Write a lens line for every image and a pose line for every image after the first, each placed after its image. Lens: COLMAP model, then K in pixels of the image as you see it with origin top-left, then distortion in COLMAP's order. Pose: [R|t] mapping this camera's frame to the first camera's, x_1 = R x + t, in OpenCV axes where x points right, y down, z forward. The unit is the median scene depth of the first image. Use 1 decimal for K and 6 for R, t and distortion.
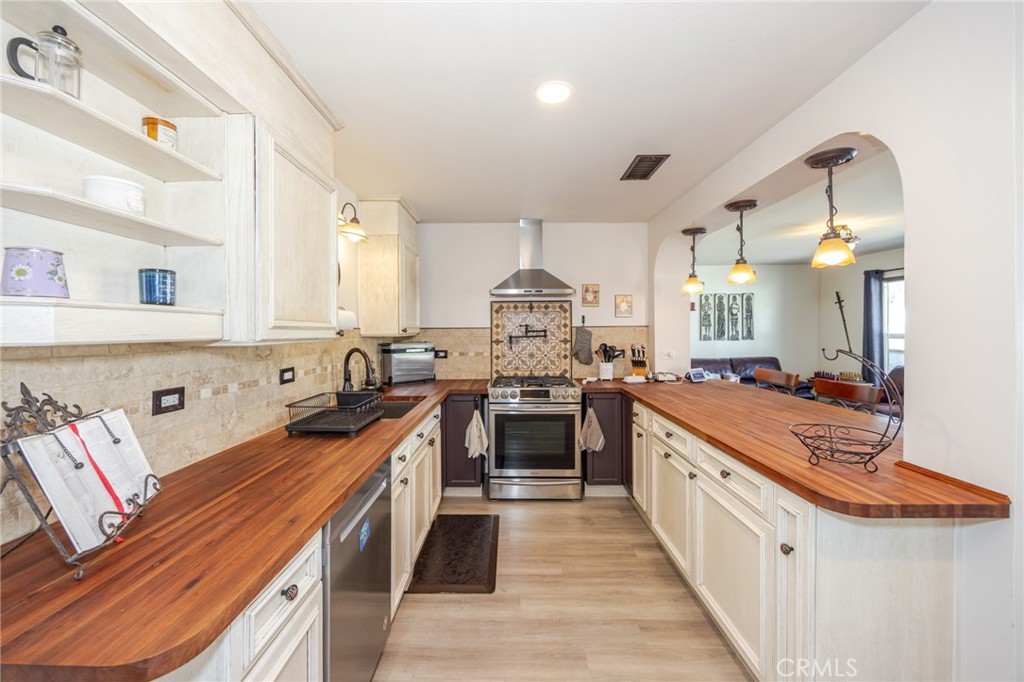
lens RADIAL K [[399.0, 0, 505.8], [0, 399.0, 332.7], [0, 0, 1]] dist [-0.007252, 0.000161]
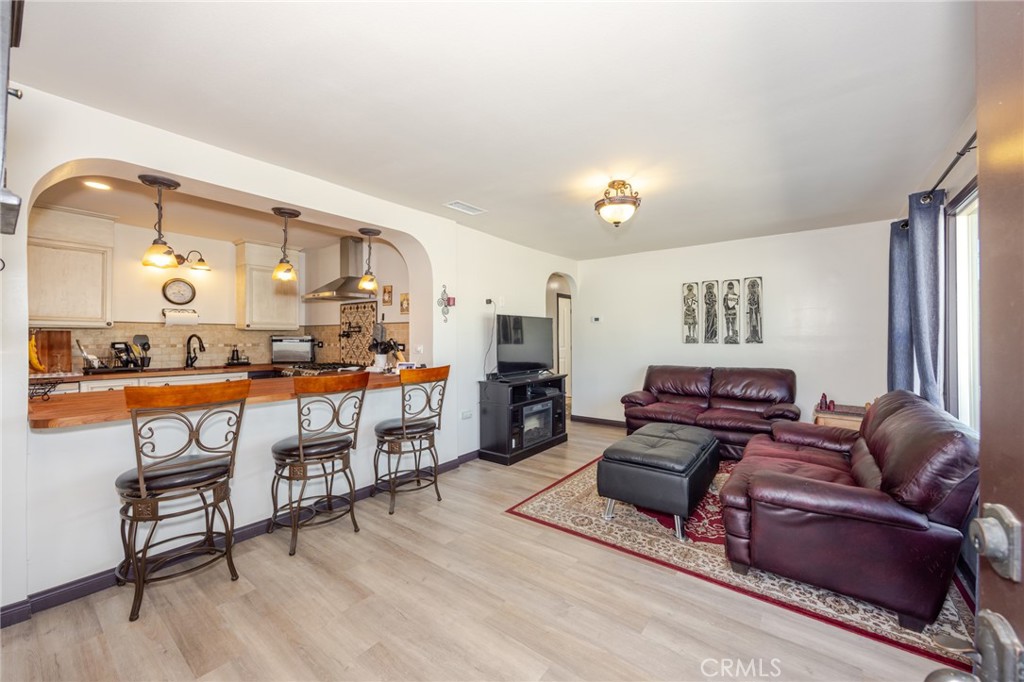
lens RADIAL K [[399.0, 0, 511.3], [0, 399.0, 336.1], [0, 0, 1]] dist [-0.007252, 0.000161]
pose [[0.798407, 0.010269, -0.602030, 1.177668], [-0.012462, 0.999922, 0.000529, 0.016586], [0.601989, 0.007081, 0.798473, 0.307800]]
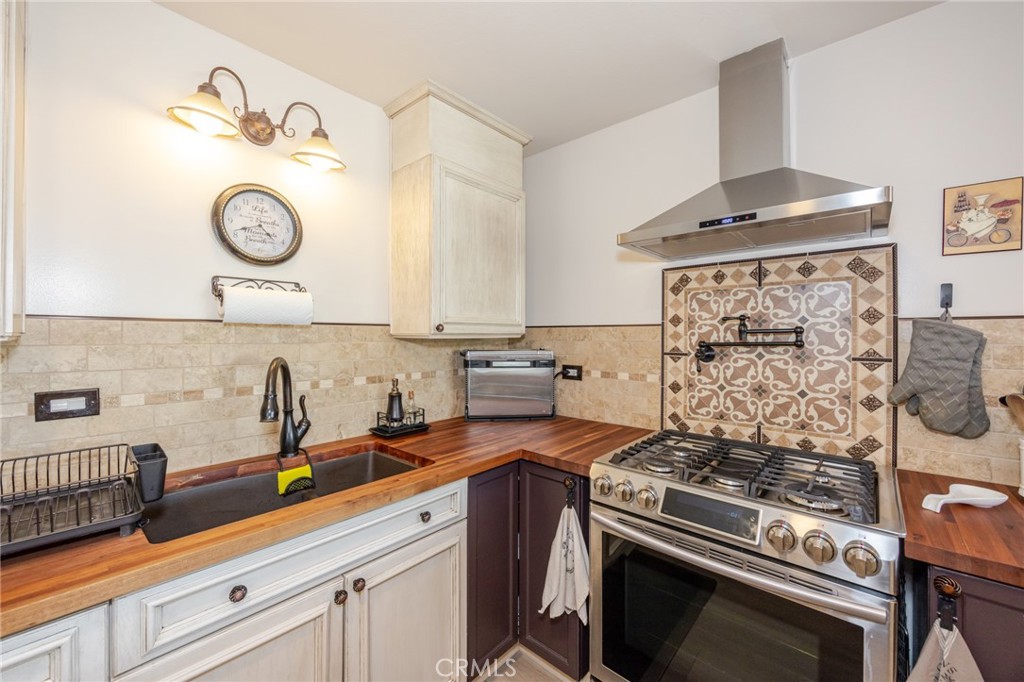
lens RADIAL K [[399.0, 0, 502.5], [0, 399.0, 337.5], [0, 0, 1]] dist [-0.007252, 0.000161]
pose [[0.749069, 0.010646, -0.662406, 0.136732], [-0.010148, 0.999938, 0.004595, 0.003120], [0.662414, 0.003280, 0.749131, 0.516652]]
